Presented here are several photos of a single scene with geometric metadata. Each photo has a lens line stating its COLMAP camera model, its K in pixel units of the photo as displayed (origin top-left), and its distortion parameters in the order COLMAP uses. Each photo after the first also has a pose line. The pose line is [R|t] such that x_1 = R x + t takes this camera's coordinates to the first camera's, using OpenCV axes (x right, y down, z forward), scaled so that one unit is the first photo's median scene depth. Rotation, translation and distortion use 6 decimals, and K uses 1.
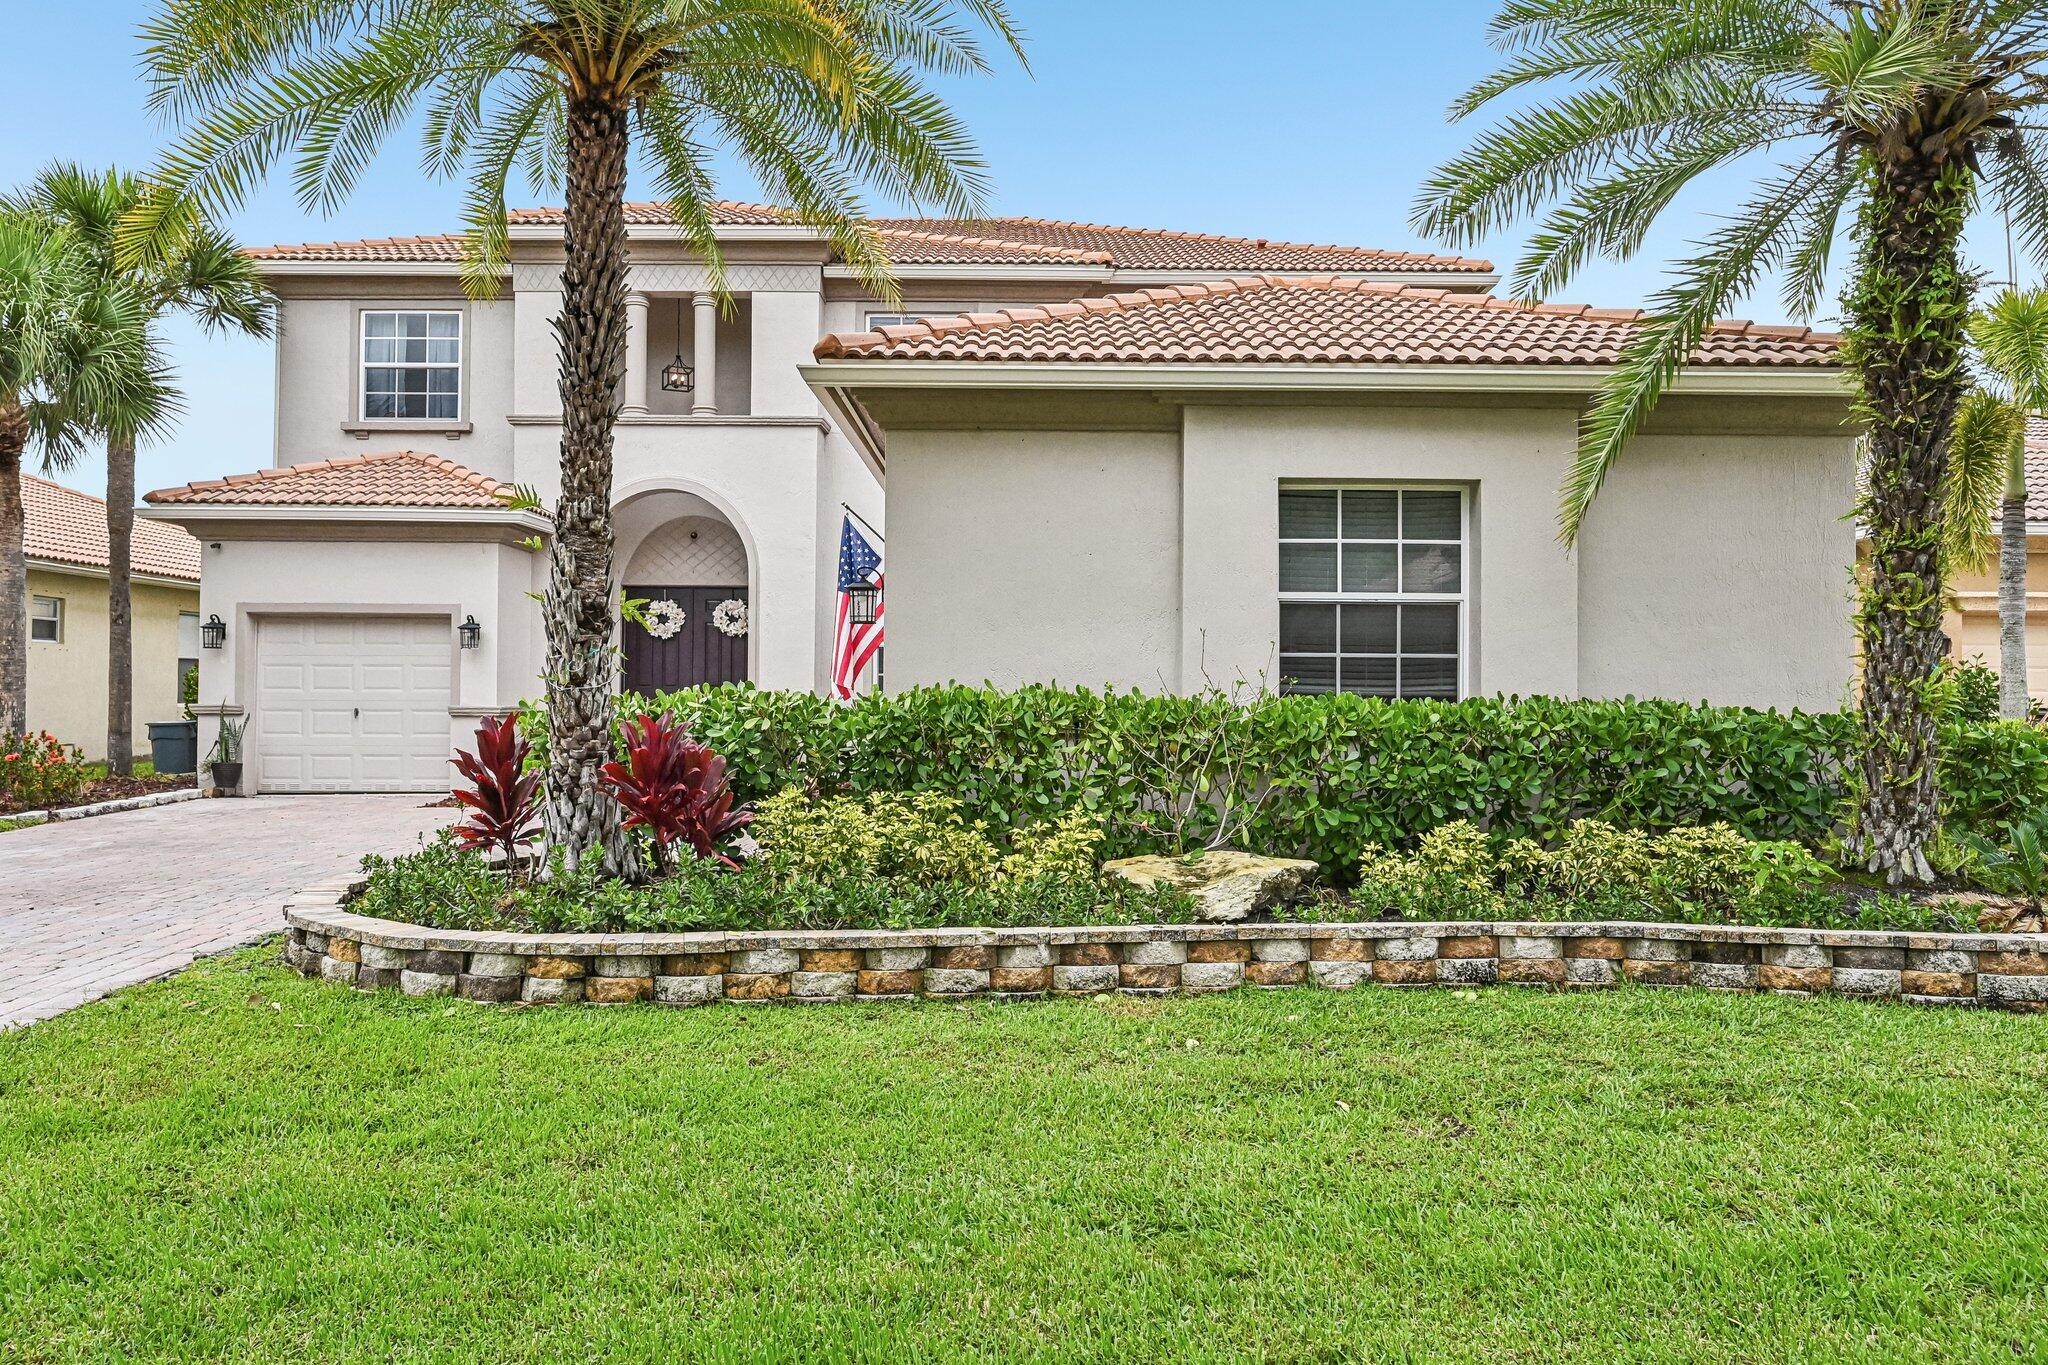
lens RADIAL K [[1406.9, 0, 1032.3], [0, 1406.9, 678.7], [0, 0, 1]] dist [0.001112, 0.001789]
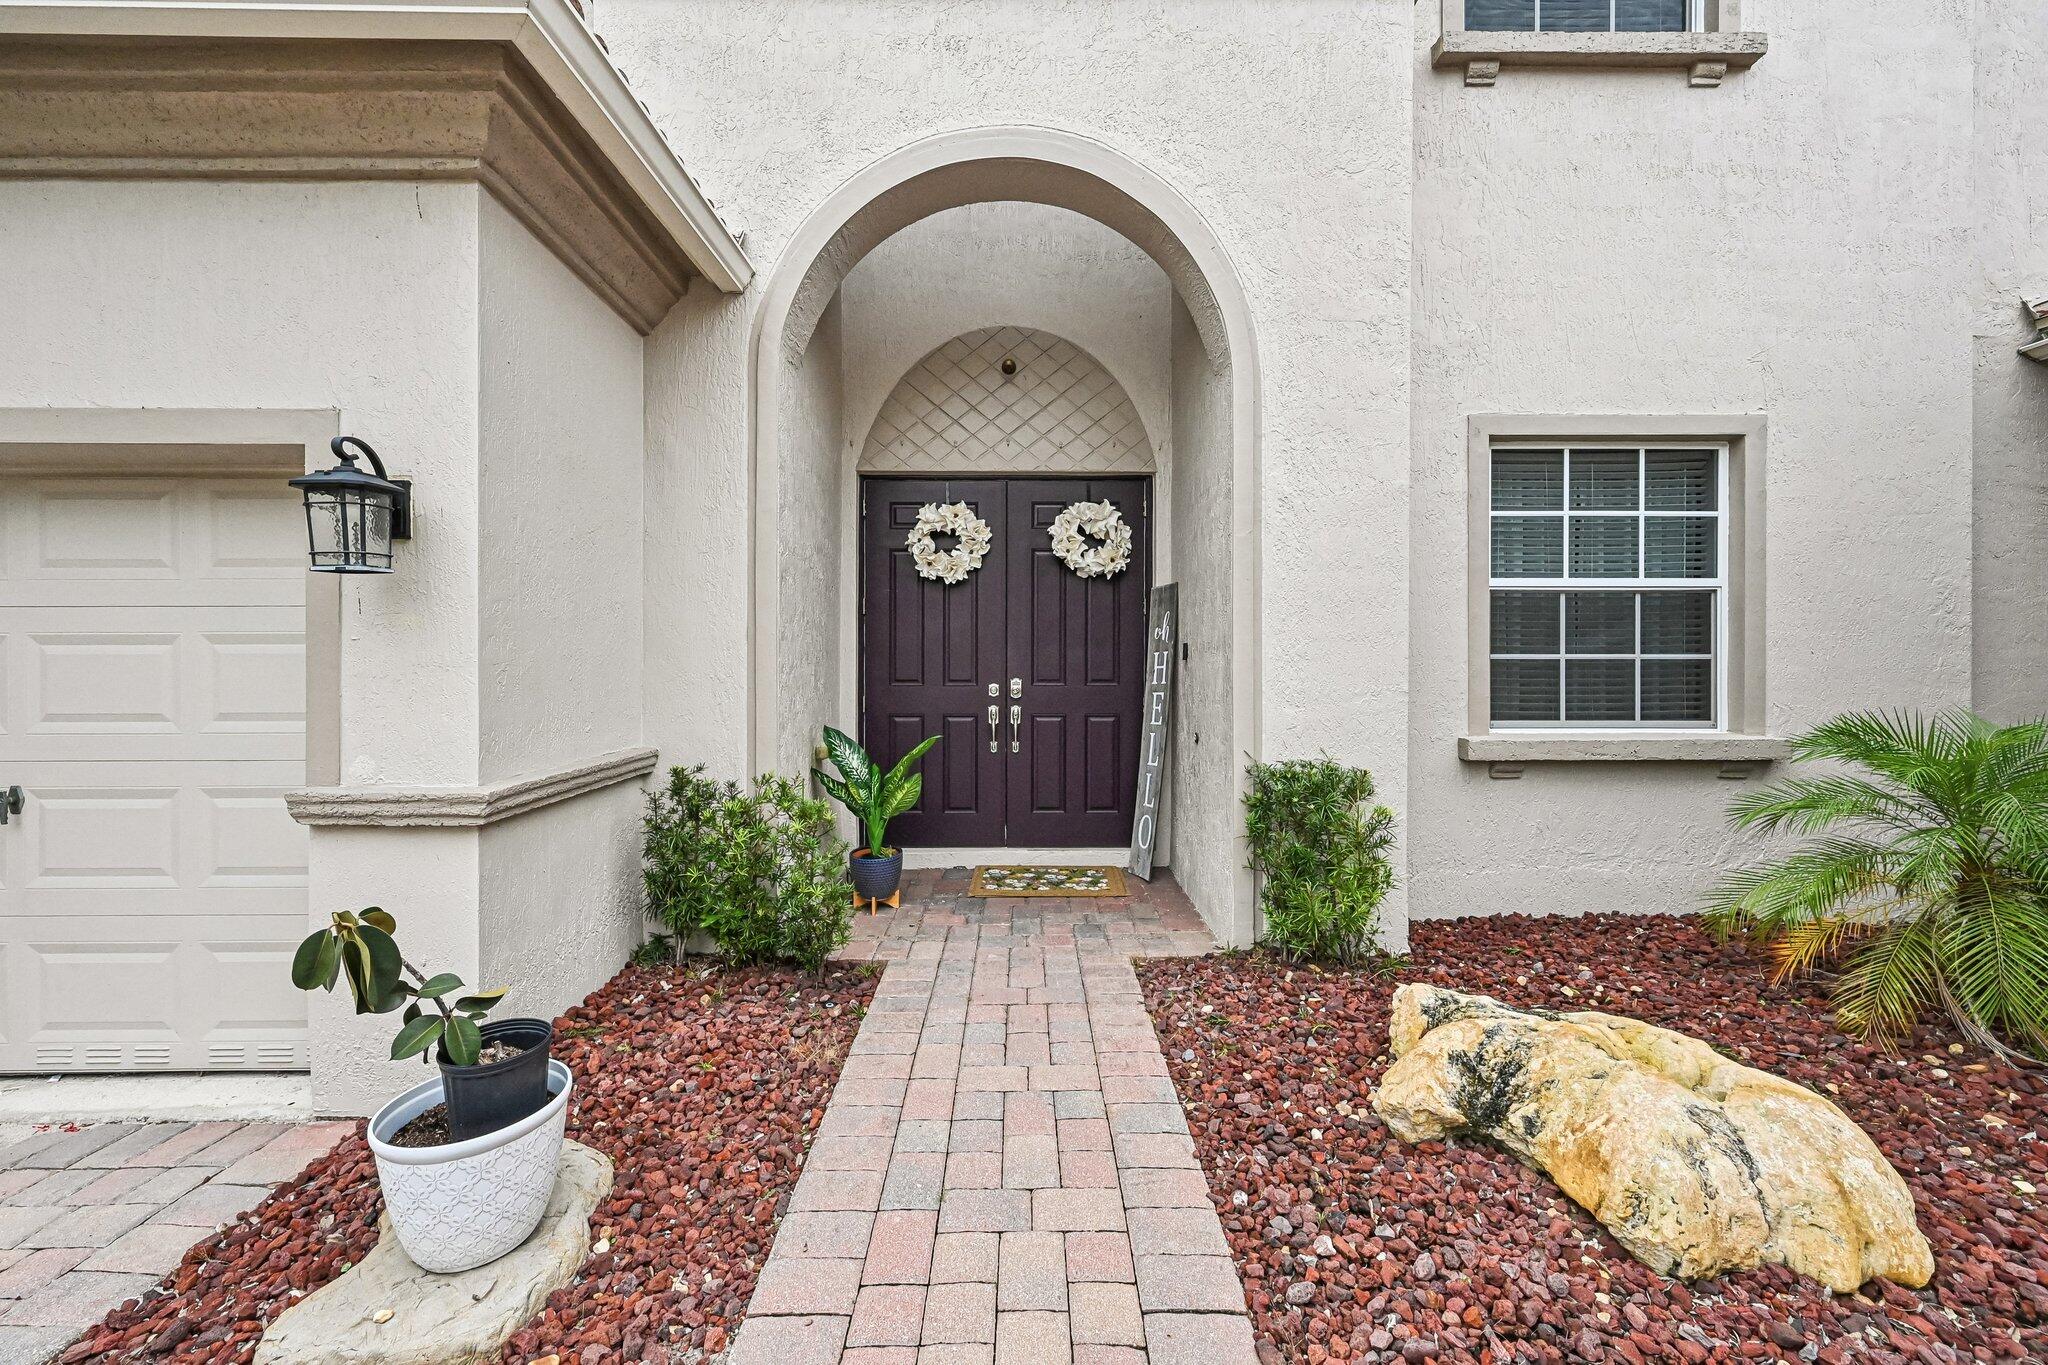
lens RADIAL K [[822.4, 0, 1024.7], [0, 822.4, 661.6], [0, 0, 1]] dist [-0.005769, 0.002523]
pose [[0.999983, -0.005372, 0.002037, -0.480781], [0.005346, 0.999907, 0.012577, -0.010245], [-0.002105, -0.012566, 0.999919, 1.464164]]
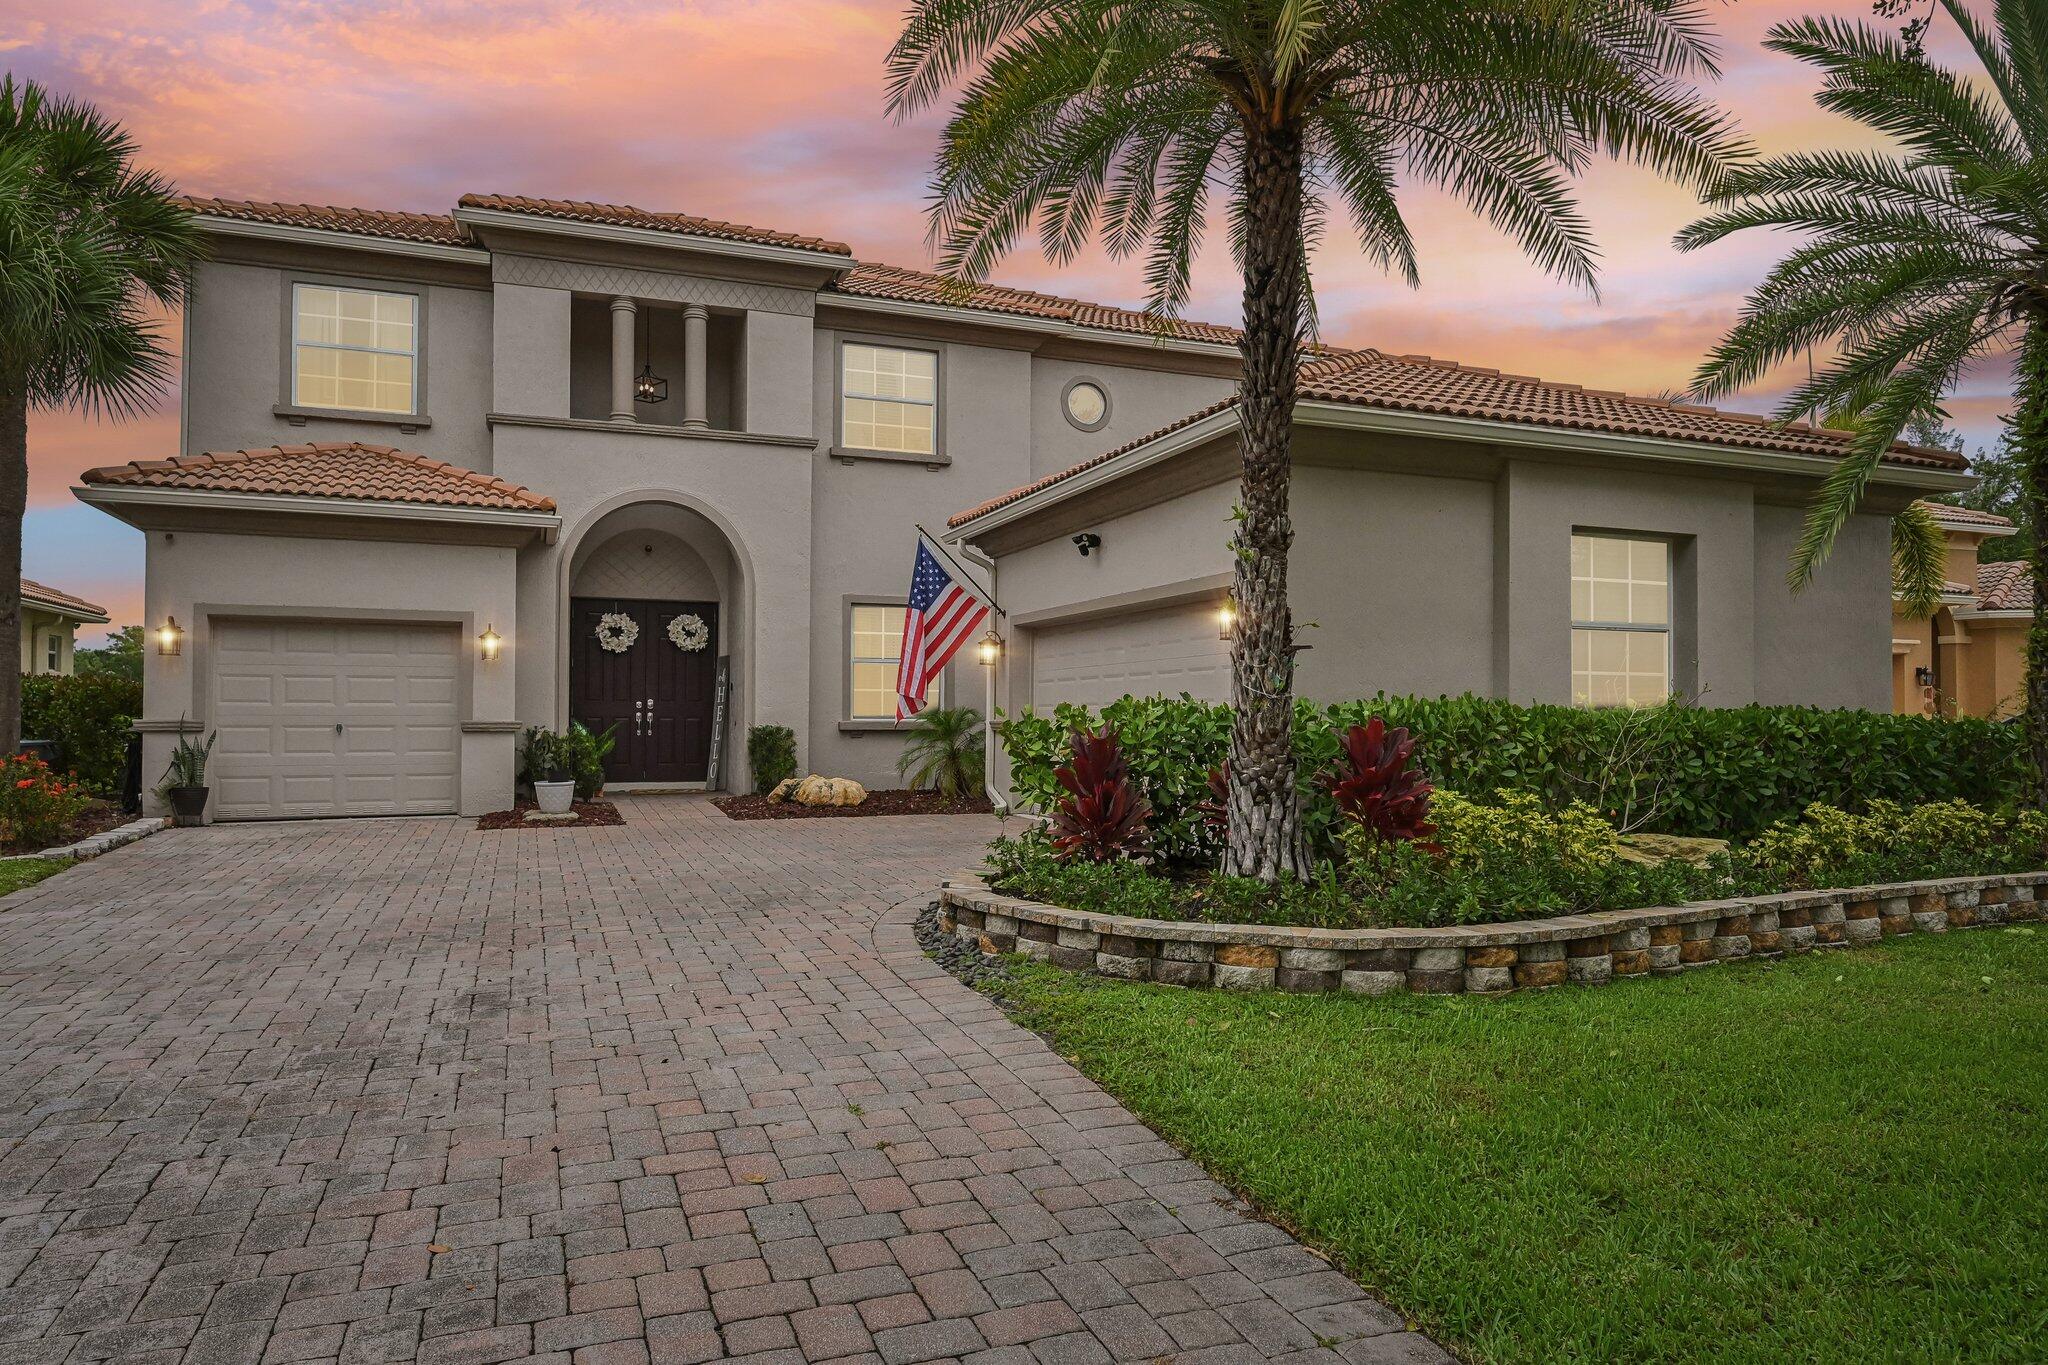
lens RADIAL K [[1271.5, 0, 1018.3], [0, 1271.5, 703.7], [0, 0, 1]] dist [0.000549, -0.000898]
pose [[0.936591, 0.001024, 0.350424, -0.631035], [-0.002521, 0.999990, 0.003815, 0.006918], [-0.350416, -0.004456, 0.936583, 0.141424]]
